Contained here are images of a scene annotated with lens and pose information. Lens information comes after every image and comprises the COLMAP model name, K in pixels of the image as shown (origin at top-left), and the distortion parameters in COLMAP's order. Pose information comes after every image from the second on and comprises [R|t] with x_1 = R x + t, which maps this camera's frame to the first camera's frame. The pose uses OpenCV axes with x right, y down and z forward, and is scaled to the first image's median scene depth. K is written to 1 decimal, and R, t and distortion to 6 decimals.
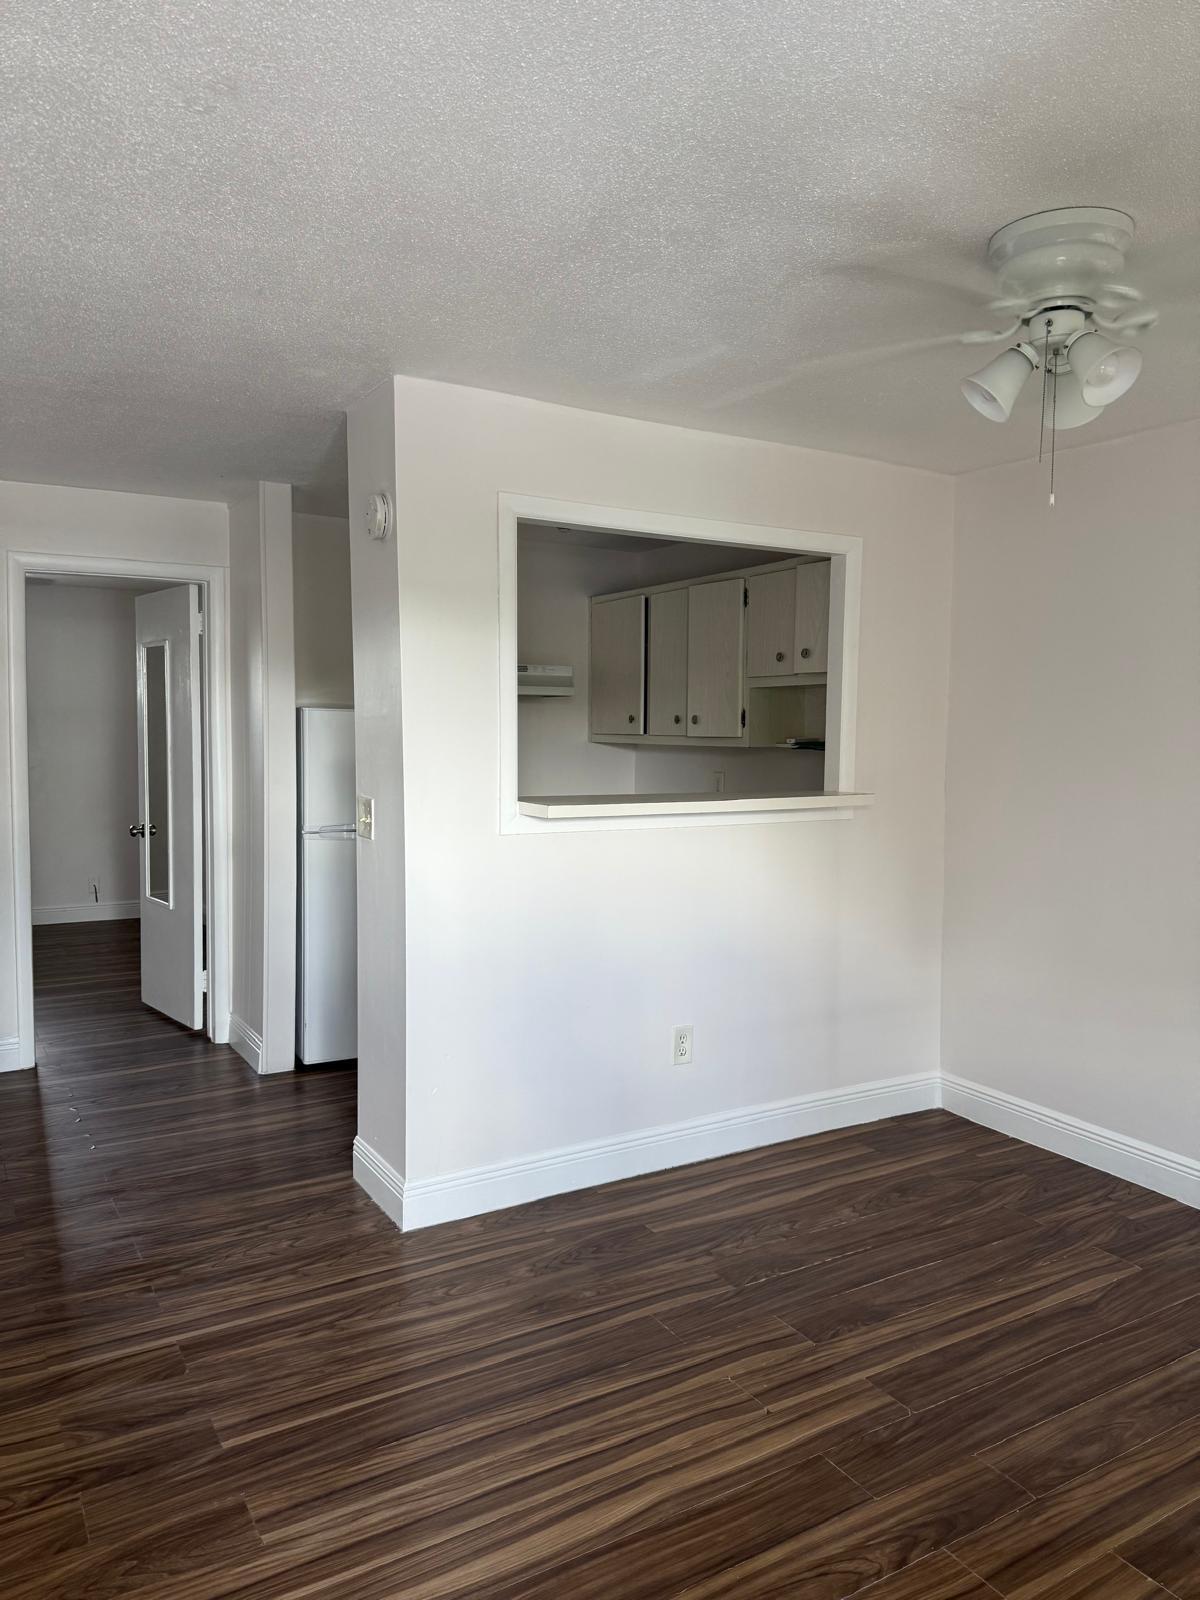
lens RADIAL K [[1137.8, 0, 601.0], [0, 1137.8, 803.3], [0, 0, 1]] dist [-0.003550, -0.001489]
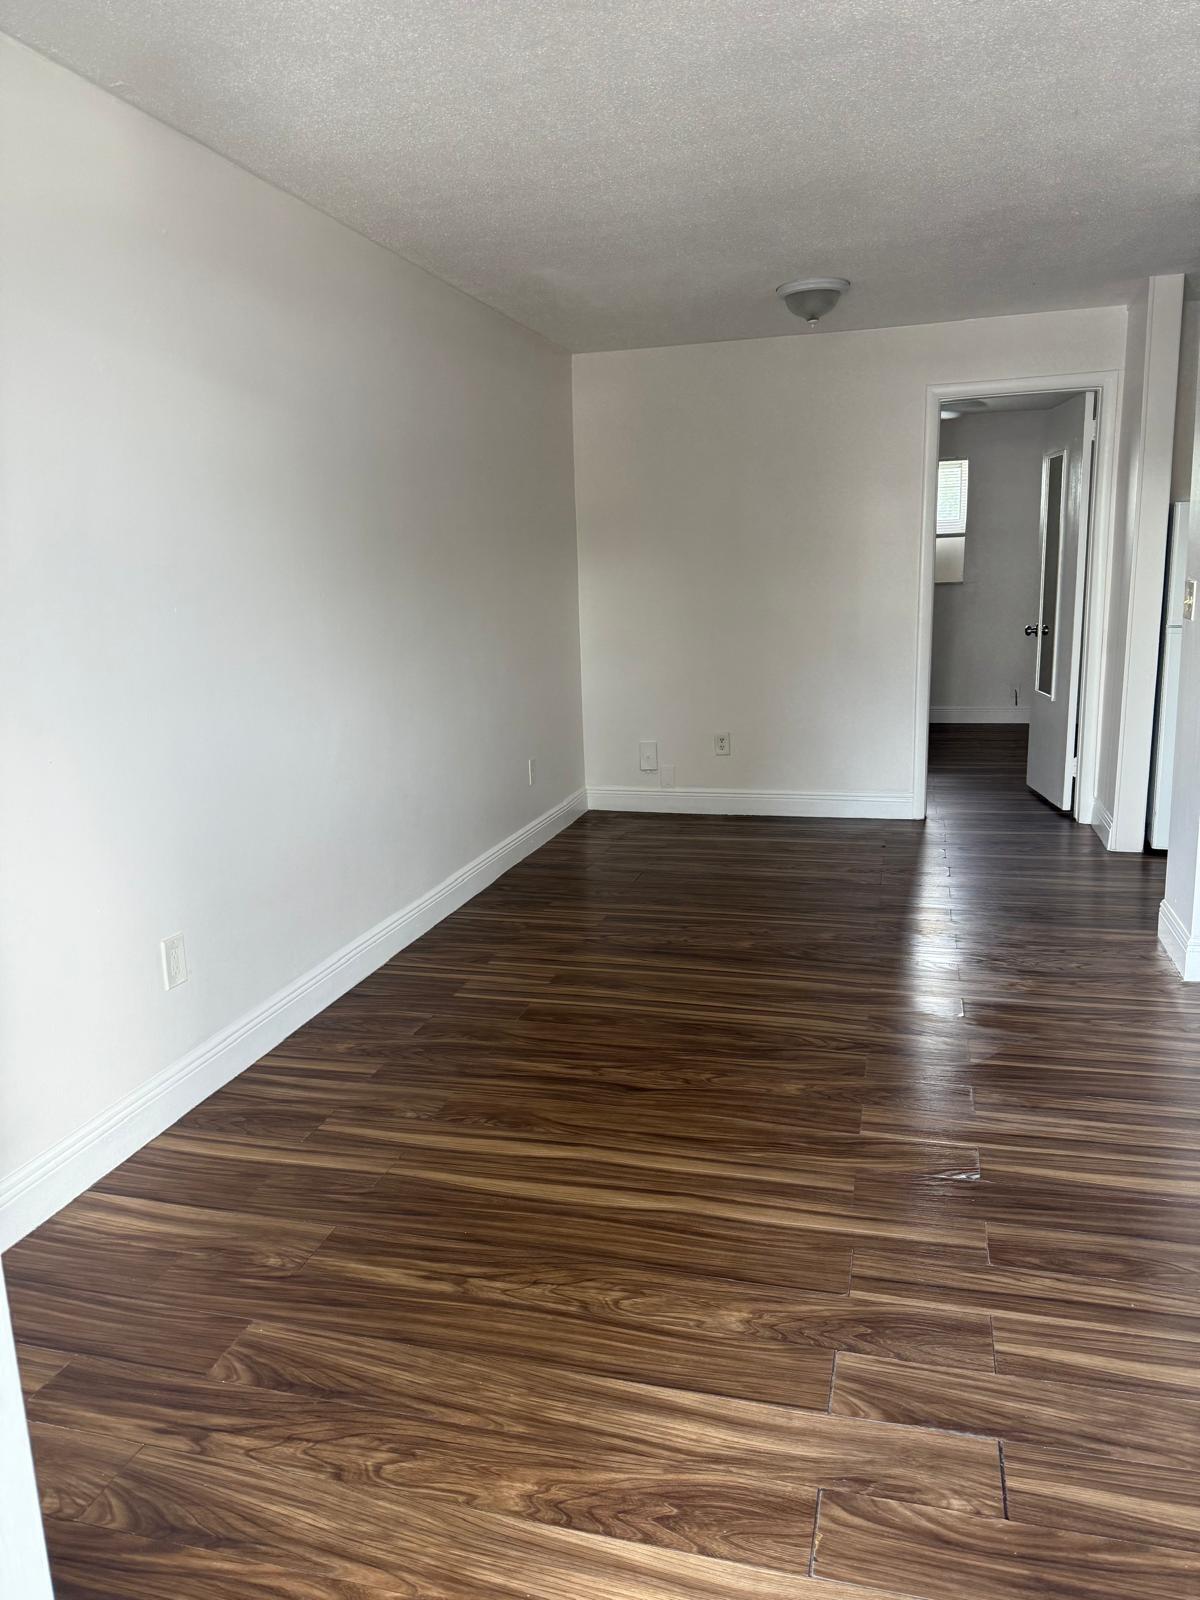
lens RADIAL K [[1137.8, 0, 599.4], [0, 1137.8, 799.8], [0, 0, 1]] dist [-0.003550, -0.001489]
pose [[0.691270, 0.110891, -0.714037, 0.123150], [-0.006034, 0.989006, 0.147753, 0.028838], [0.722571, -0.097829, 0.684339, -0.086342]]
